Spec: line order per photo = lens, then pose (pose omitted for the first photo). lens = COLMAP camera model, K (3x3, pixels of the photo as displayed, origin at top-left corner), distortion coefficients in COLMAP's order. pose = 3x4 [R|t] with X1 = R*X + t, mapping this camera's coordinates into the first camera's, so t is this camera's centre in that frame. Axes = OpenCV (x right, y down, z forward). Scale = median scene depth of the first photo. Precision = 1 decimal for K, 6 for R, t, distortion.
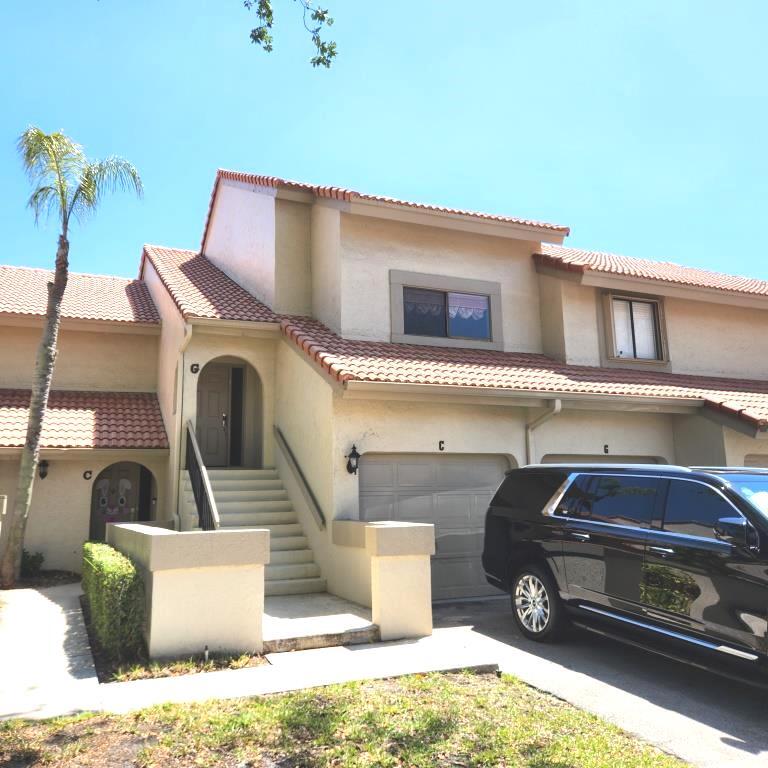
lens RADIAL K [[702.2, 0, 384.5], [0, 702.2, 366.8], [0, 0, 1]] dist [0.029641, 0.001610]
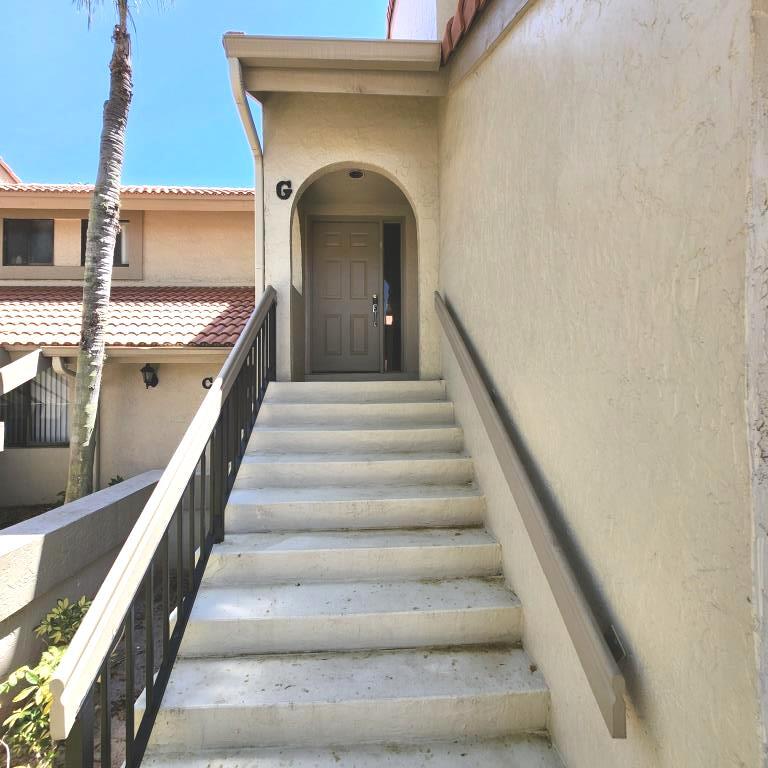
lens RADIAL K [[407.4, 0, 384.0], [0, 407.4, 384.0], [0, 0, 1]] dist [0.000820, -0.001707]
pose [[0.929819, 0.012172, -0.367816, -0.085816], [0.055258, 0.983505, 0.172236, 0.094997], [0.363846, -0.180473, 0.913809, 0.712507]]
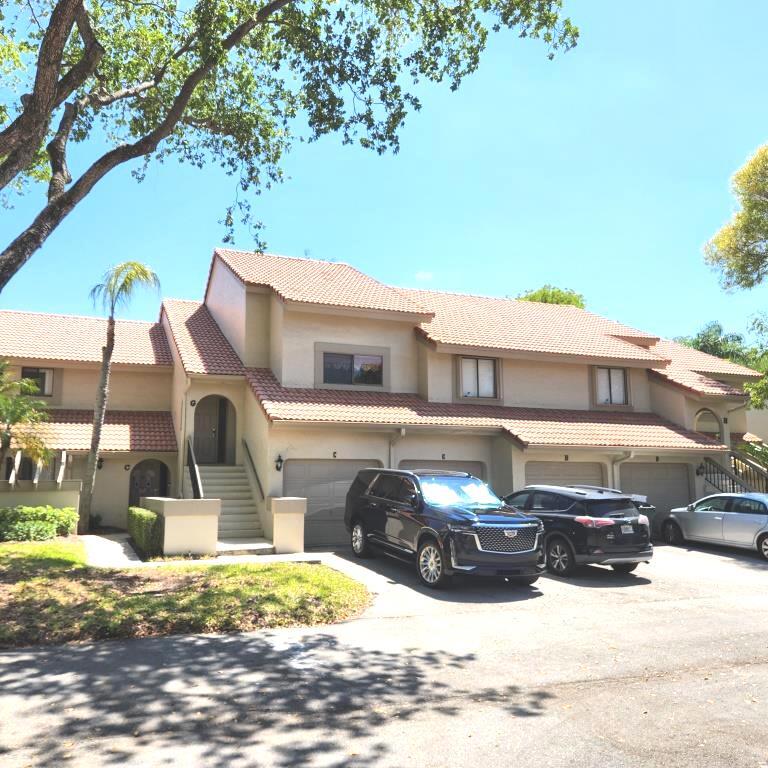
lens RADIAL K [[715.6, 0, 384.0], [0, 715.6, 384.0], [0, 0, 1]] dist [0.016163, 0.002493]
pose [[0.999408, 0.010699, -0.032703, 0.216561], [-0.009277, 0.999018, 0.043334, -0.114632], [0.033135, -0.043005, 0.998525, -0.609766]]
